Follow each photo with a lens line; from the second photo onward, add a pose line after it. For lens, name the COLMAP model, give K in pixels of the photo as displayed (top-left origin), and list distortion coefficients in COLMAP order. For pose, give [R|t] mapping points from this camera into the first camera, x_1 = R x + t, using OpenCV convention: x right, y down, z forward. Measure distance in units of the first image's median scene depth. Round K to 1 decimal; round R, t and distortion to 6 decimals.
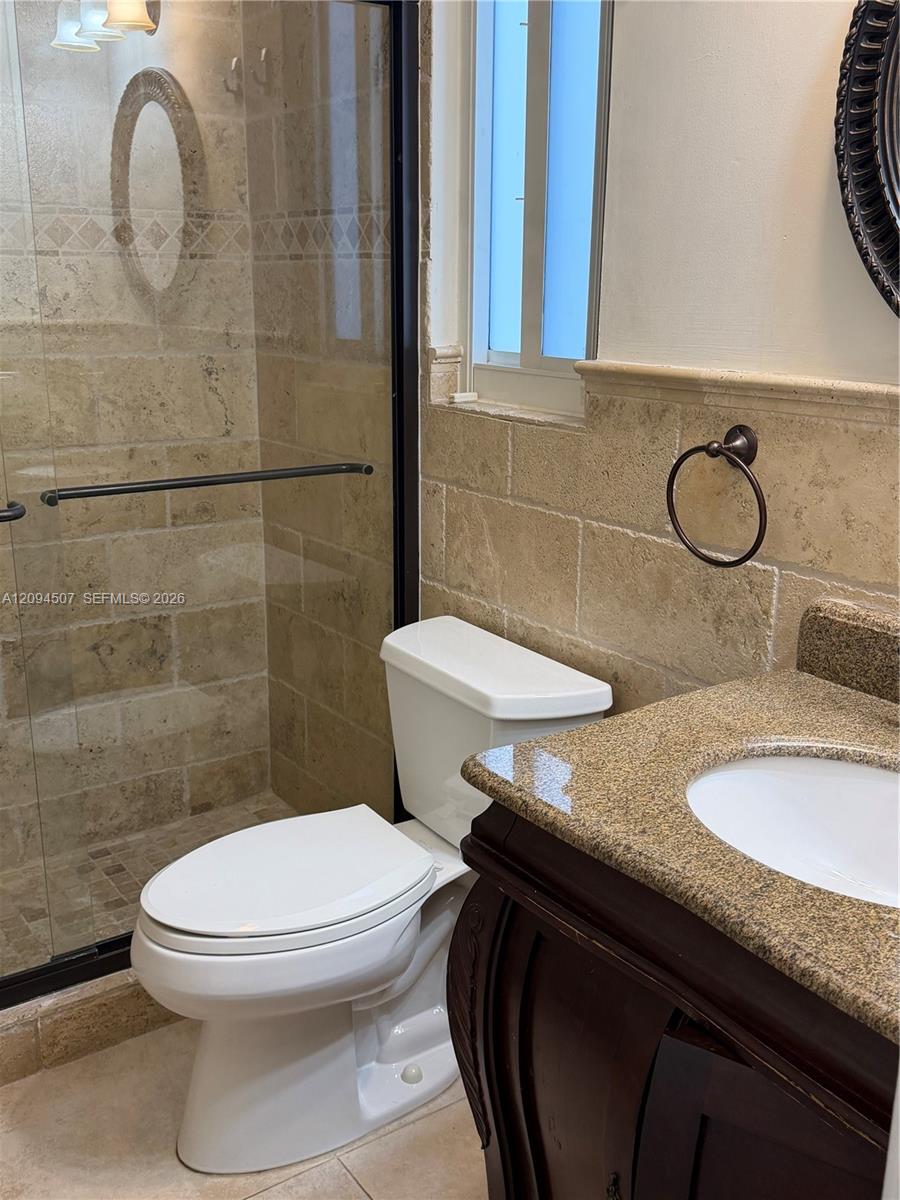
lens RADIAL K [[1155.0, 0, 450.0], [0, 1155.0, 600.0], [0, 0, 1]] dist [0.159743, -0.322809]
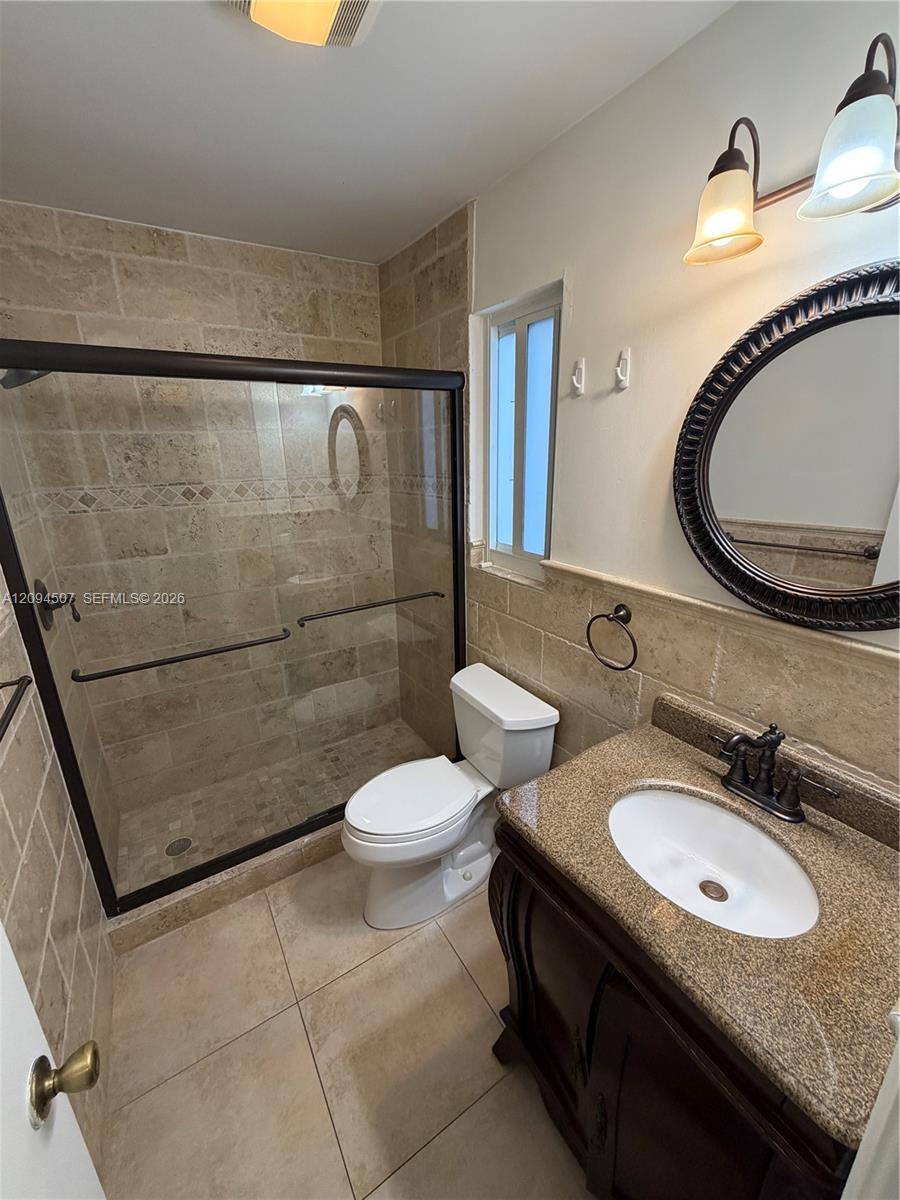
lens RADIAL K [[482.8, 0, 450.0], [0, 482.8, 600.0], [0, 0, 1]] dist [-0.000247, -0.000103]
pose [[0.998830, -0.014000, -0.046295, -0.014666], [0.015194, 0.999558, 0.025539, -0.134205], [0.045917, -0.026212, 0.998601, 0.089315]]
